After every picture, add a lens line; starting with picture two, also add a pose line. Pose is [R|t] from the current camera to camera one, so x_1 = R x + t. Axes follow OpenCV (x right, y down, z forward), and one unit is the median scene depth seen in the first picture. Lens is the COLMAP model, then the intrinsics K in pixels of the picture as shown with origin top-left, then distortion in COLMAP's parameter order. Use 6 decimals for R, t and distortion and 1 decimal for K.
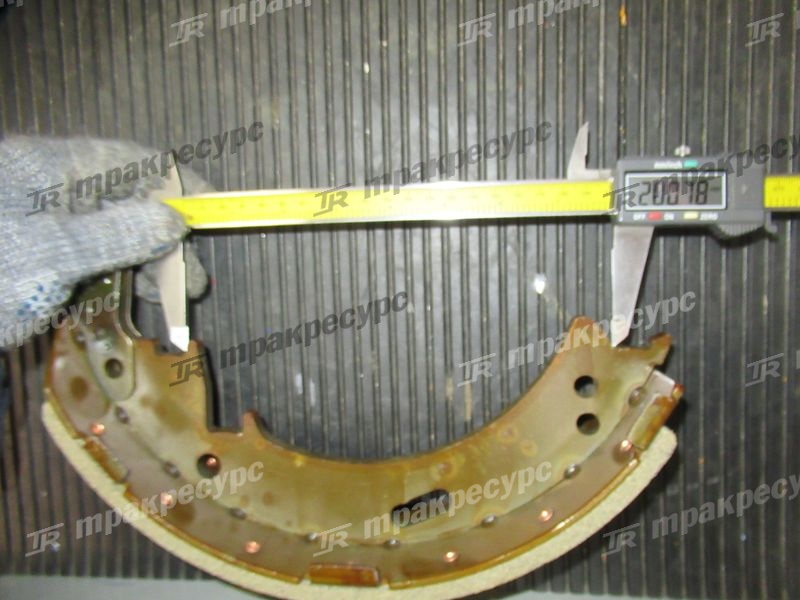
lens RADIAL K [[717.9, 0, 398.1], [0, 717.9, 300.4], [0, 0, 1]] dist [0.066248, 0.011723]
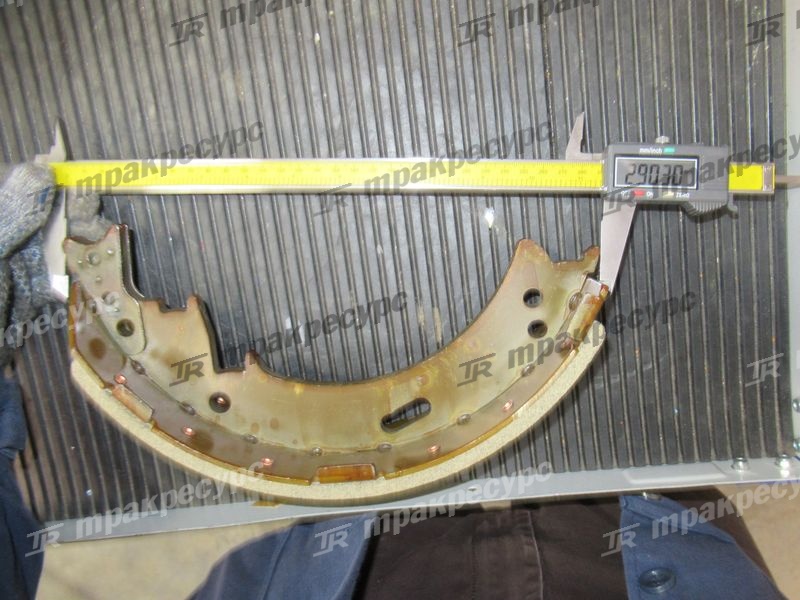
lens RADIAL K [[717.9, 0, 399.3], [0, 717.9, 298.2], [0, 0, 1]] dist [0.066248, 0.011723]
pose [[0.993878, -0.105427, 0.033049, 0.002553], [0.103135, 0.992560, 0.064717, 0.017431], [-0.039626, -0.060913, 0.997356, -0.143288]]
